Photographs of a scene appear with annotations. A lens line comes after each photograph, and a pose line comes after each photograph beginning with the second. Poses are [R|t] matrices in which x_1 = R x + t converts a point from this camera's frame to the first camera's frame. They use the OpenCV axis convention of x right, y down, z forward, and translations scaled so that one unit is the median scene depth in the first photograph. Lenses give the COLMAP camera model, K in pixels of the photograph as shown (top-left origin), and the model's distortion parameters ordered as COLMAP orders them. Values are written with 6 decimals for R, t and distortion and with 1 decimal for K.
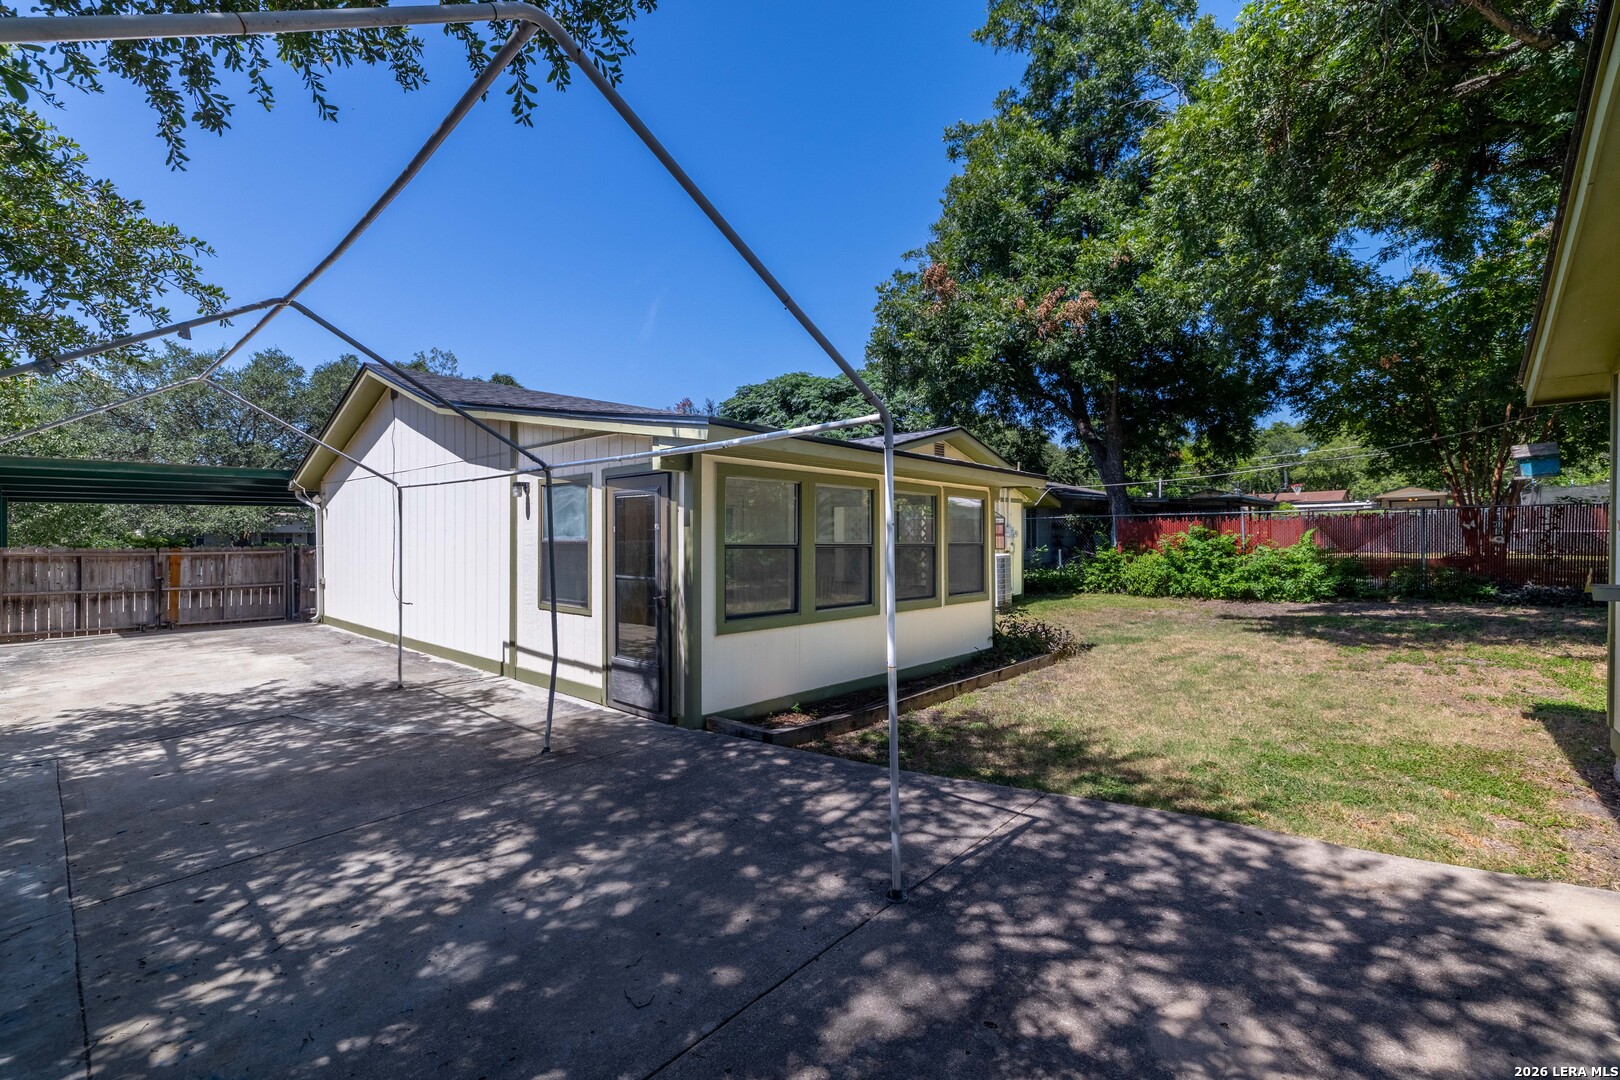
lens RADIAL K [[705.4, 0, 811.2], [0, 705.4, 534.6], [0, 0, 1]] dist [0.000964, 0.000070]
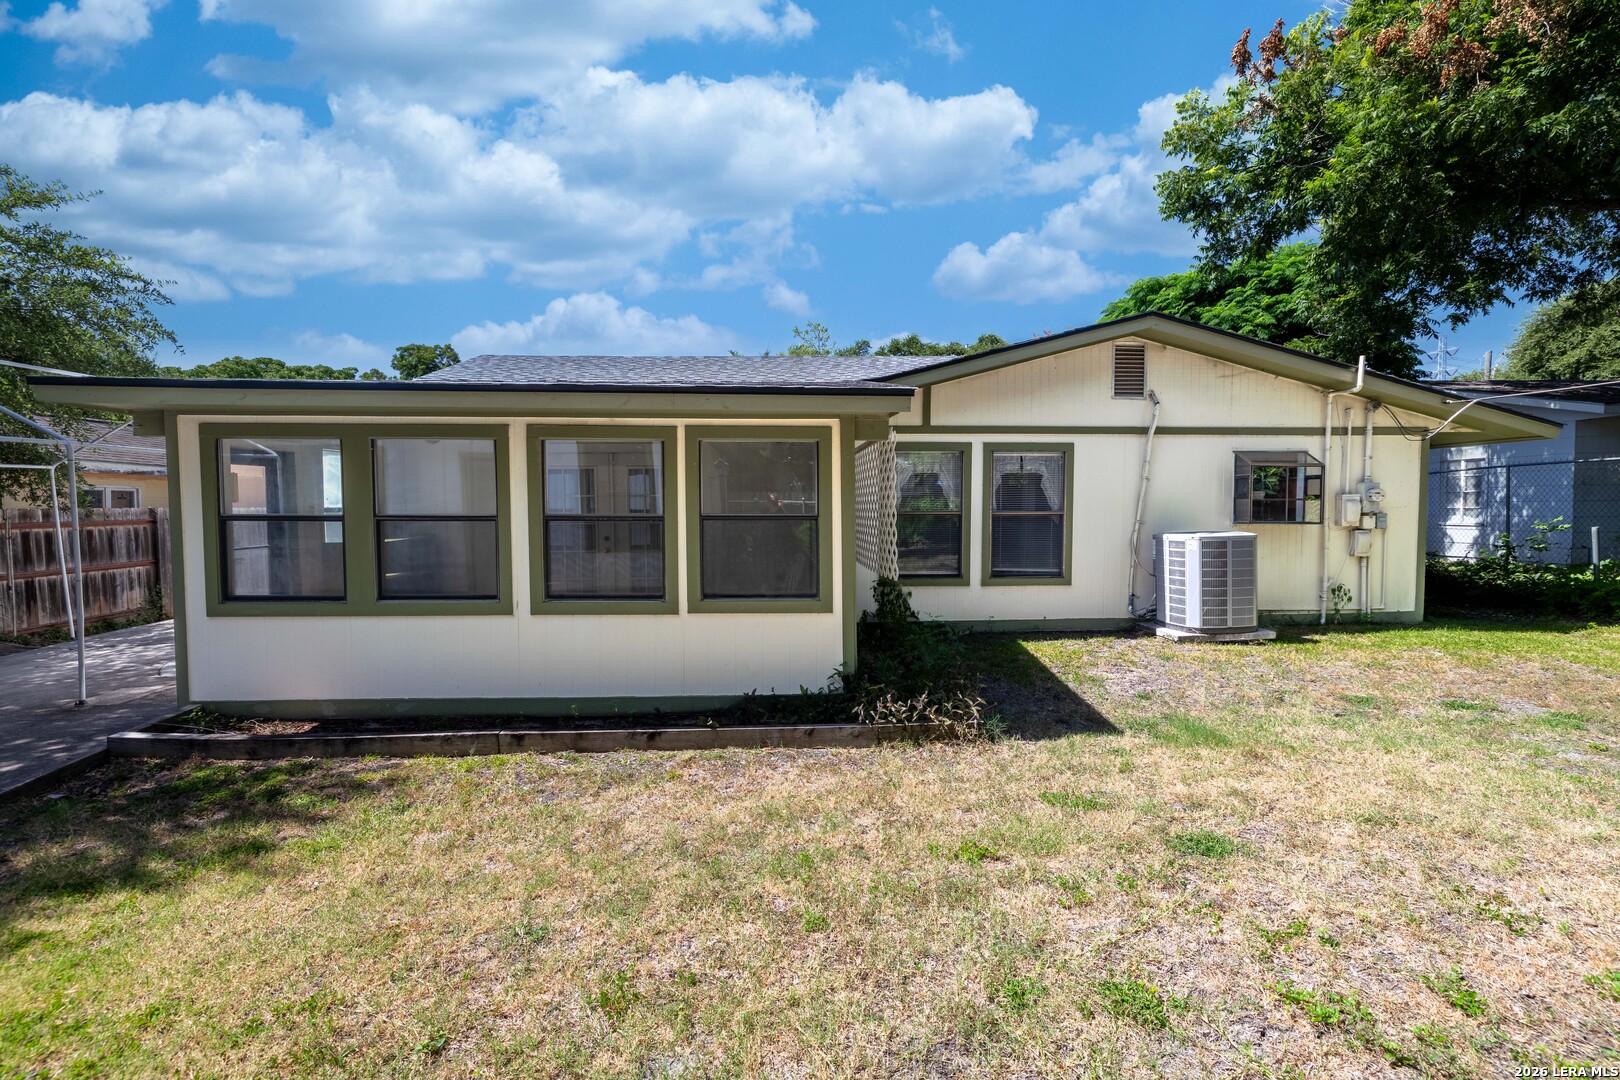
lens RADIAL K [[705.4, 0, 804.0], [0, 705.4, 543.9], [0, 0, 1]] dist [0.000964, 0.000070]
pose [[0.715014, 0.039676, -0.697984, 0.472133], [0.004137, 0.998131, 0.060976, 0.000376], [0.699098, -0.046487, 0.713513, 0.412706]]
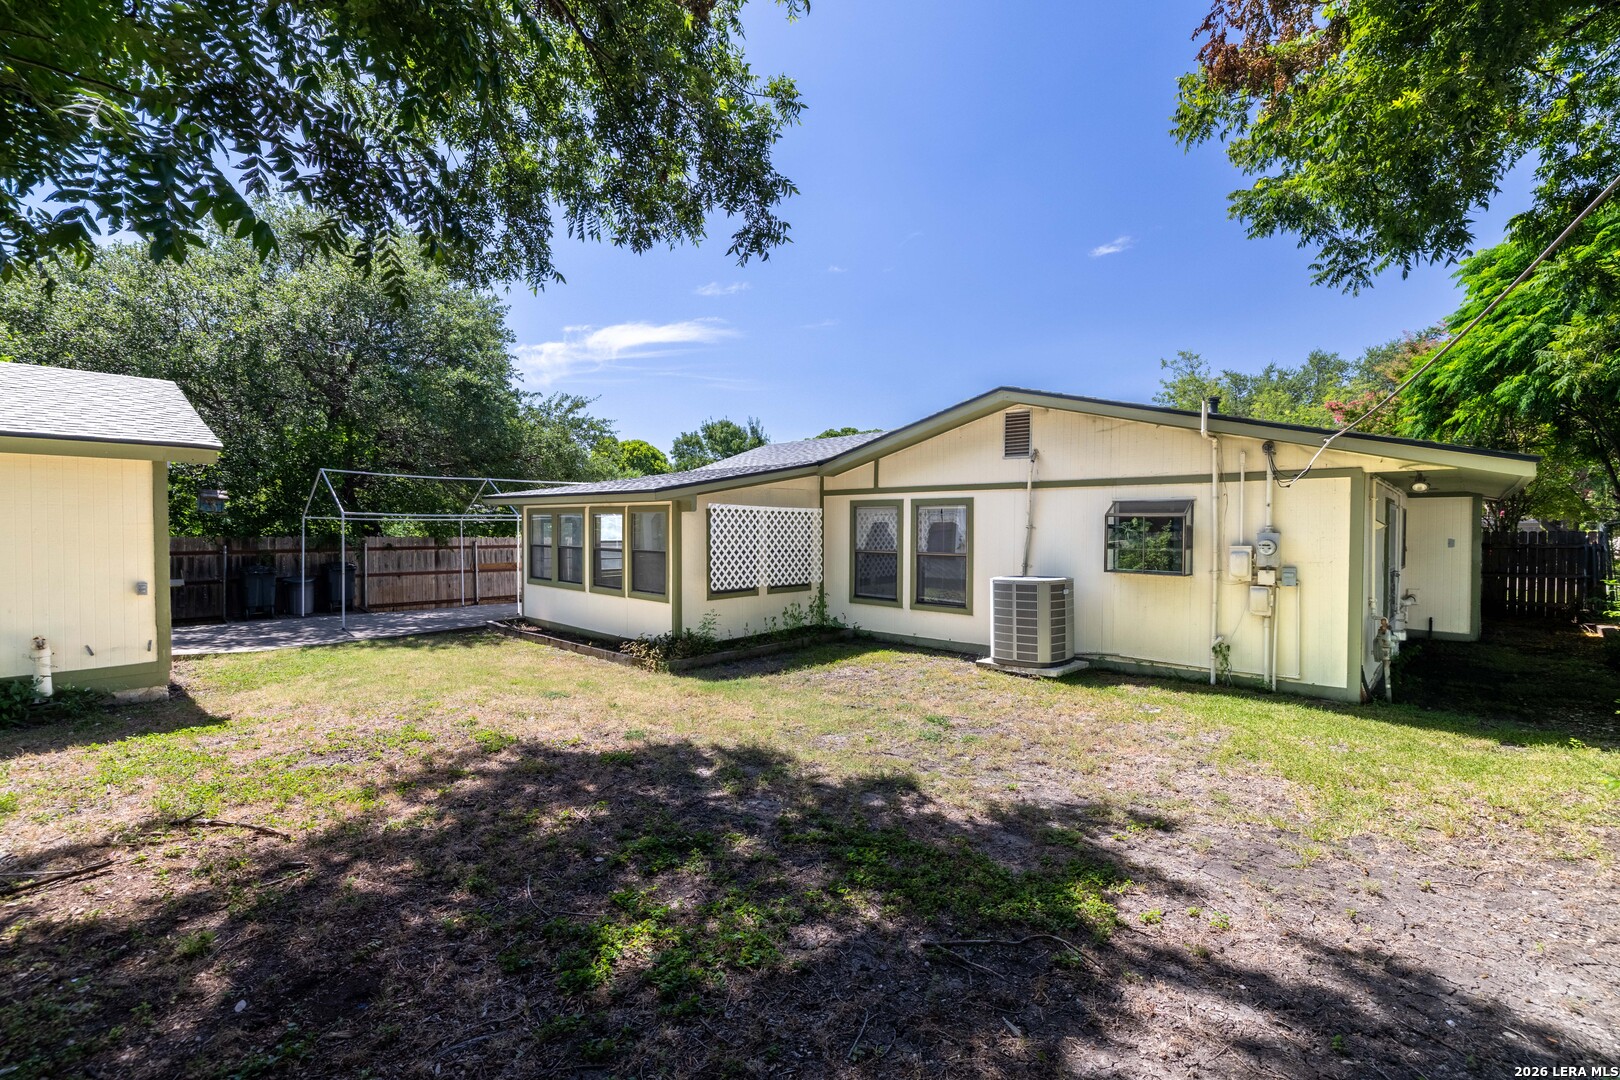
lens RADIAL K [[705.4, 0, 813.7], [0, 705.4, 533.2], [0, 0, 1]] dist [0.000964, 0.000070]
pose [[-0.009745, 0.011319, -0.999888, 1.016390], [0.000686, 0.999936, 0.011313, -0.022655], [0.999952, -0.000576, -0.009752, 0.918853]]
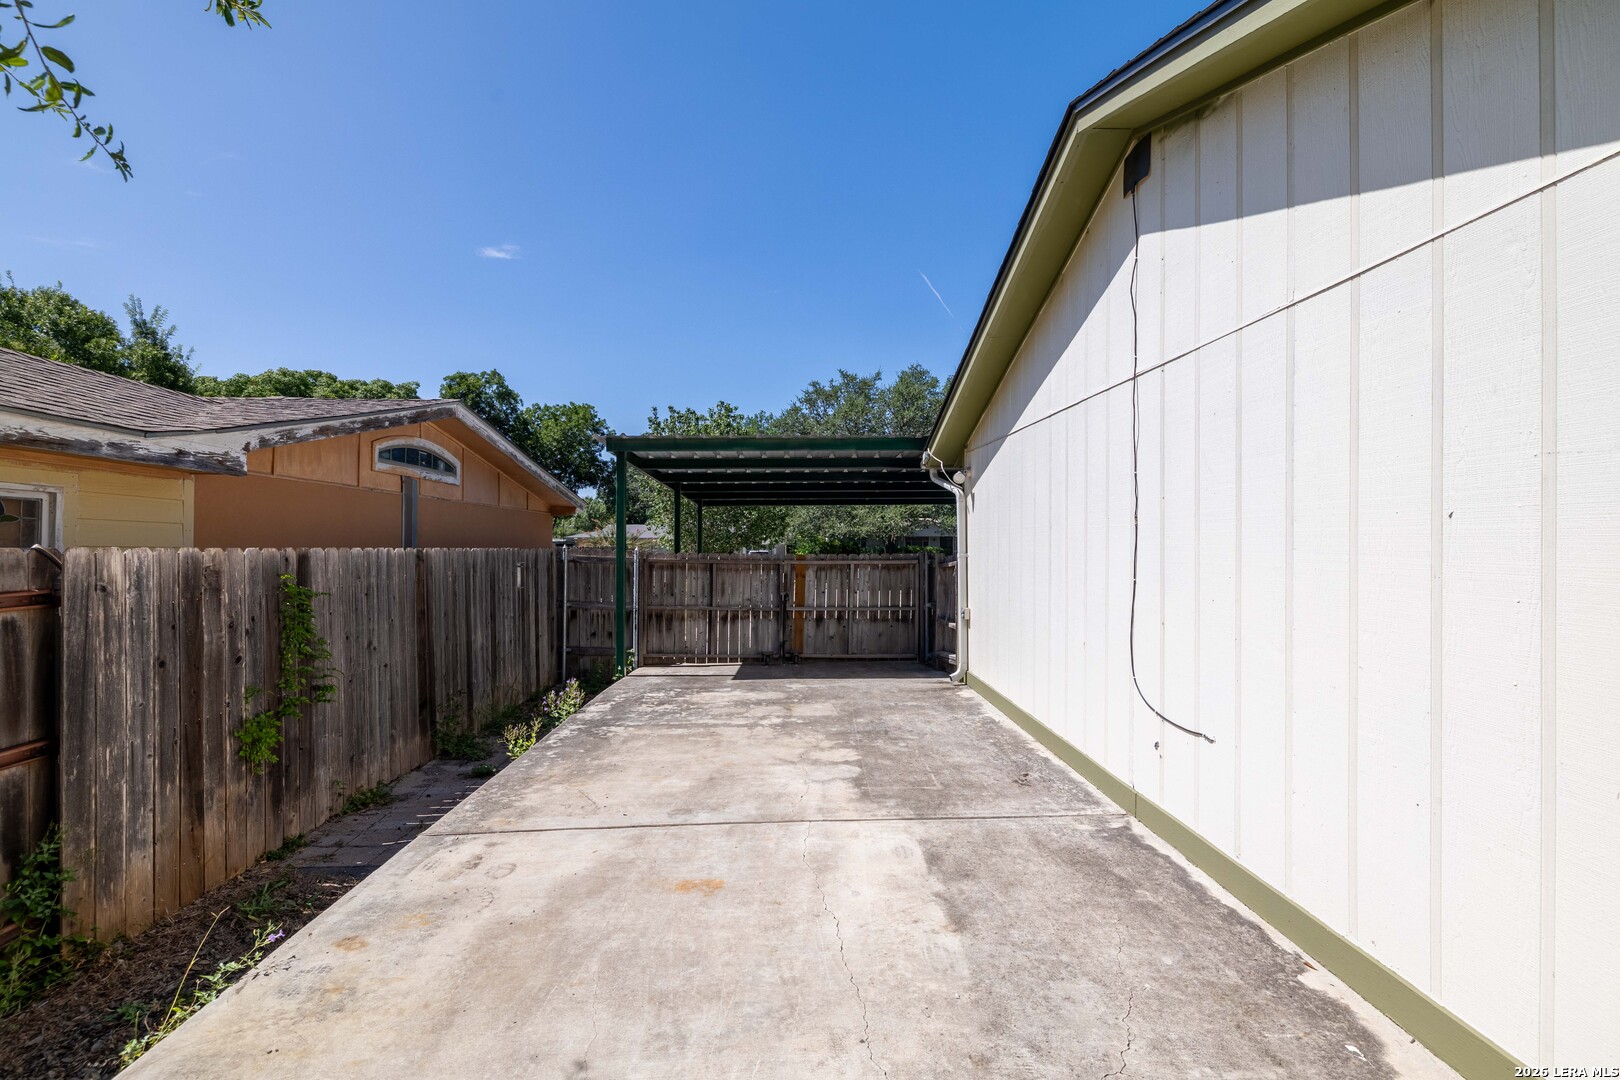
lens RADIAL K [[705.4, 0, 819.9], [0, 705.4, 542.3], [0, 0, 1]] dist [0.000964, 0.000070]
pose [[0.705658, 0.005476, -0.708531, -0.357557], [-0.002209, 0.999982, 0.005529, 0.001605], [0.708549, -0.002337, 0.705658, 0.491197]]
